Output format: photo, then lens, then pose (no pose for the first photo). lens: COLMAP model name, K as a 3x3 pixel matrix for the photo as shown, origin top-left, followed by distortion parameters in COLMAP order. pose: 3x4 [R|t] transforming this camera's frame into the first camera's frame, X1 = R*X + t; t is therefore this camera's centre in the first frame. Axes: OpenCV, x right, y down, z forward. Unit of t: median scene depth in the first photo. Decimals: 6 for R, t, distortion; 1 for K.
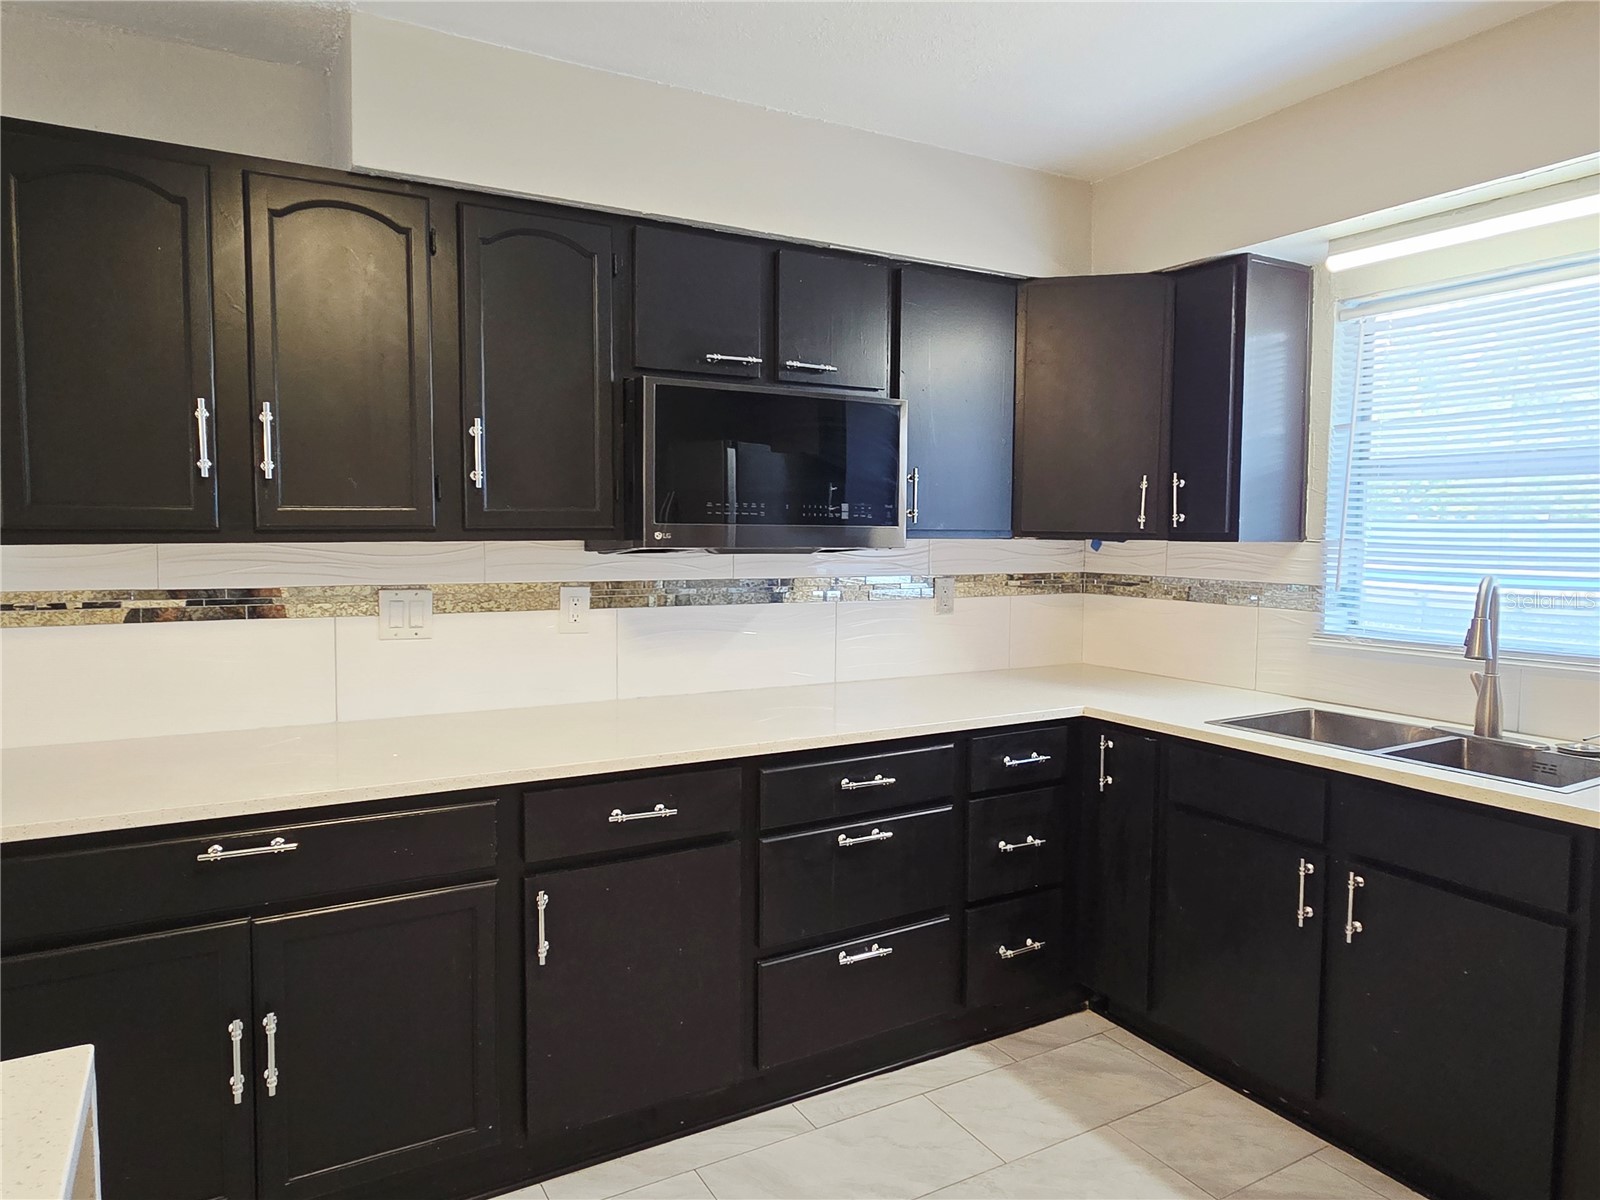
lens RADIAL K [[1007.2, 0, 800.0], [0, 1007.2, 600.0], [0, 0, 1]] dist [-0.007090, -0.002026]
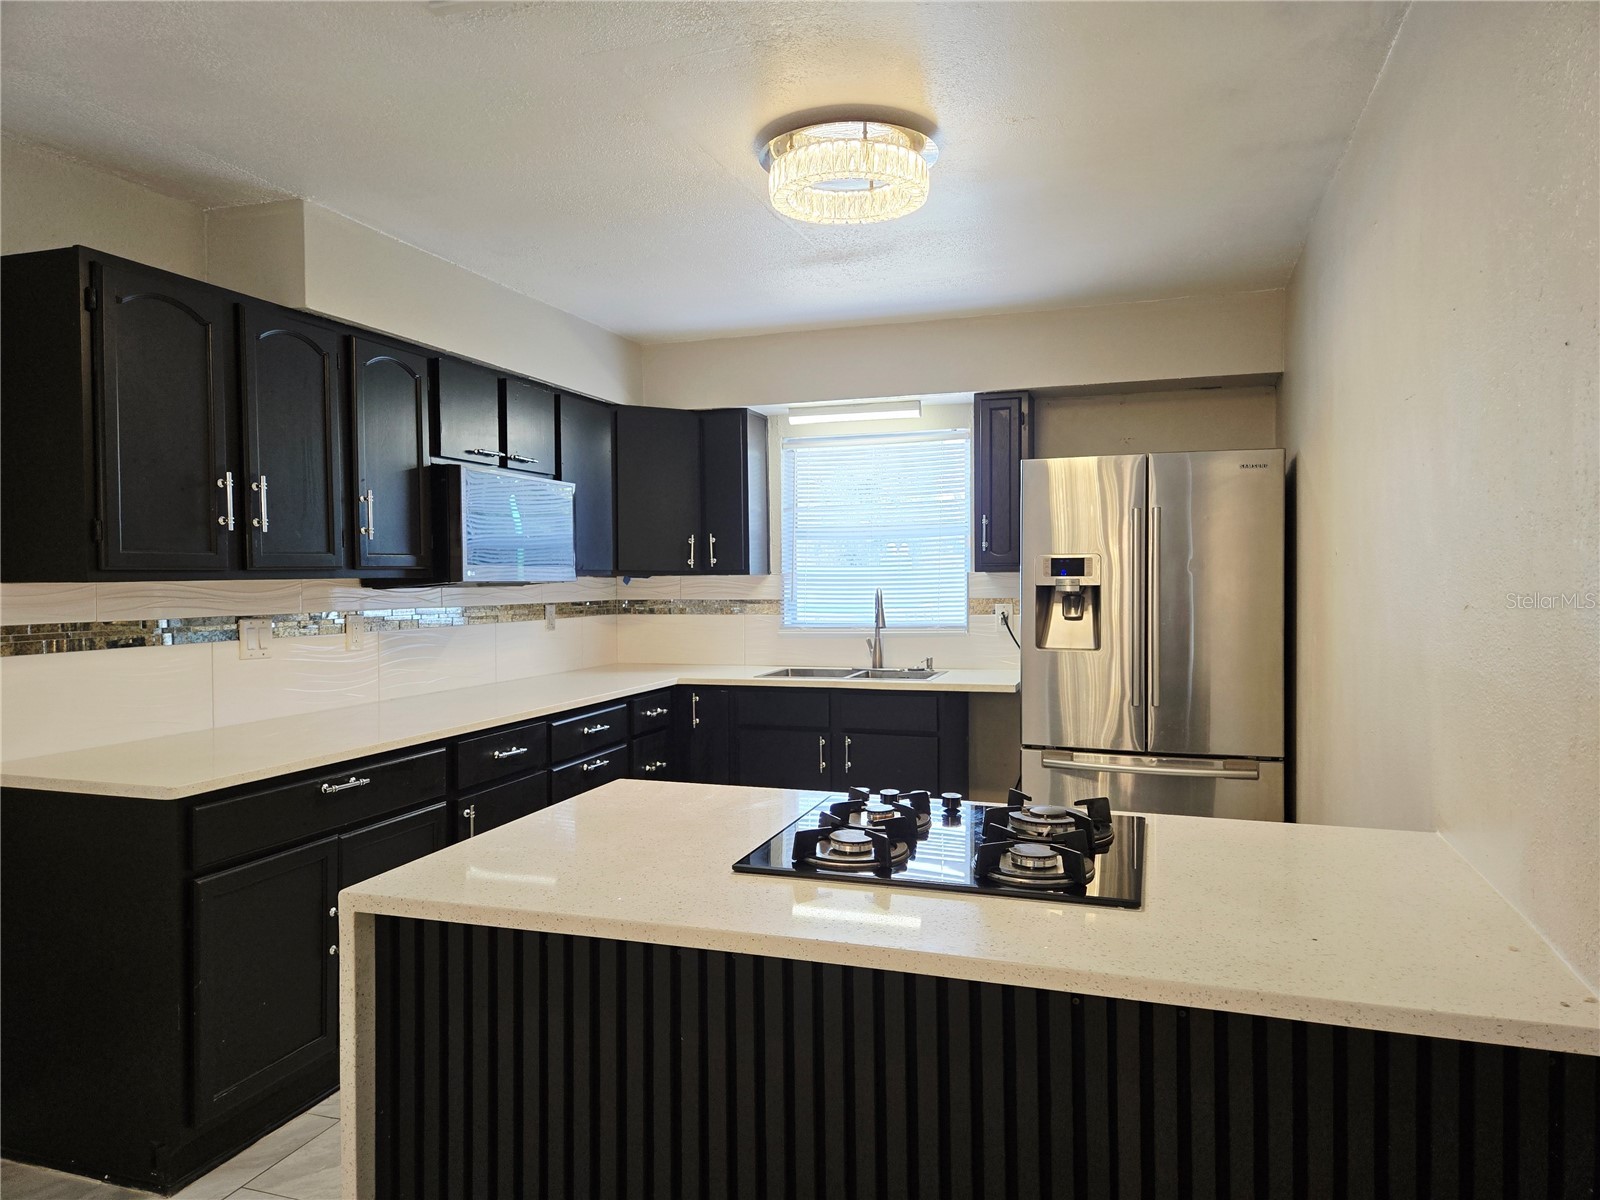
lens RADIAL K [[1061.9, 0, 800.0], [0, 1061.9, 600.0], [0, 0, 1]] dist [0.070750, -0.057478]
pose [[0.747246, -0.027251, 0.663988, -0.717121], [0.060102, 0.997835, -0.026686, 0.039767], [-0.661824, 0.059848, 0.747267, -0.418096]]
